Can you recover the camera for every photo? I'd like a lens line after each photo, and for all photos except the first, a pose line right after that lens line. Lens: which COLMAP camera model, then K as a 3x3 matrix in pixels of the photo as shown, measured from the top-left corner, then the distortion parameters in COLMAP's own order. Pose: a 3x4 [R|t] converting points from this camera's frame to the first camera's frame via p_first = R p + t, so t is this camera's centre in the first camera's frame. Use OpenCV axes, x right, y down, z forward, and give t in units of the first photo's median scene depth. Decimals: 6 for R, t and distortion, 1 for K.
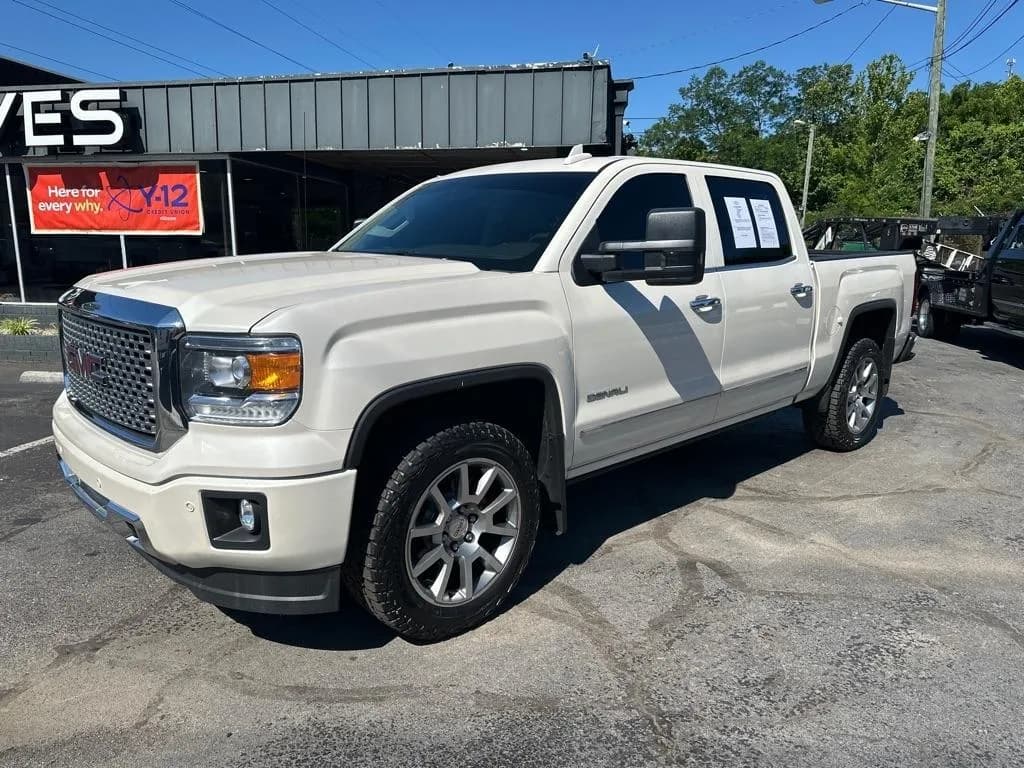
lens RADIAL K [[737.0, 0, 514.5], [0, 737.0, 384.2], [0, 0, 1]] dist [0.007568, -0.021841]
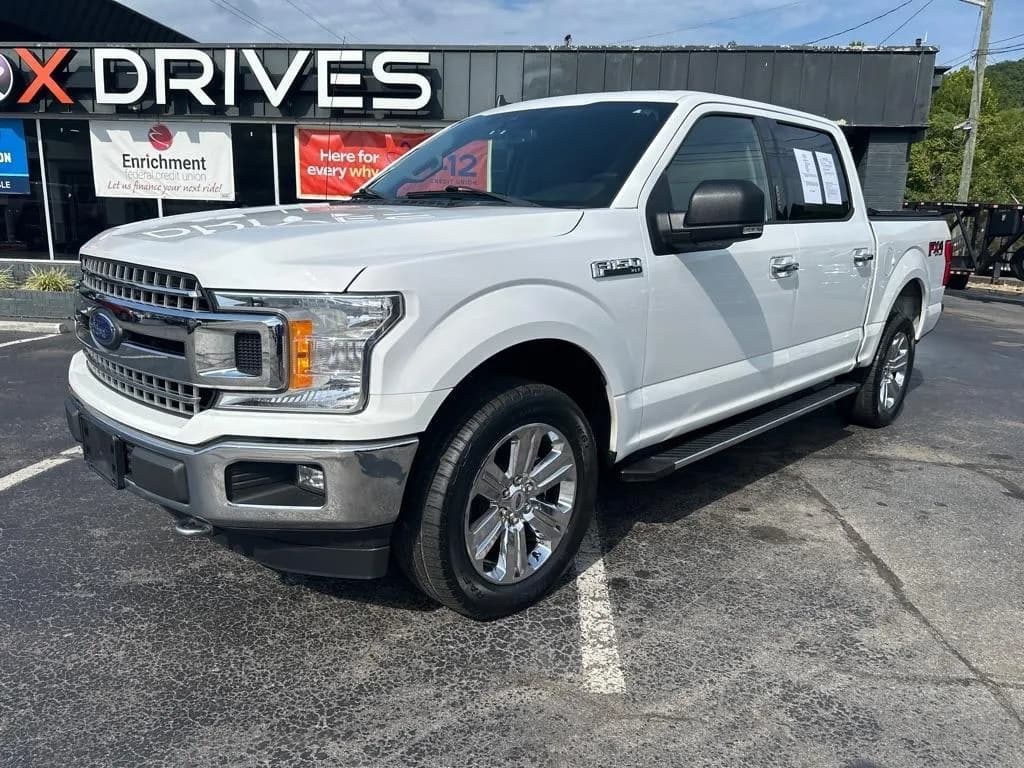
lens RADIAL K [[737.0, 0, 496.0], [0, 737.0, 391.3], [0, 0, 1]] dist [0.007568, -0.021841]
pose [[0.996602, 0.004216, 0.082255, -0.496610], [-0.007519, 0.999176, 0.039886, 0.009943], [-0.082019, -0.040369, 0.995813, -0.003404]]
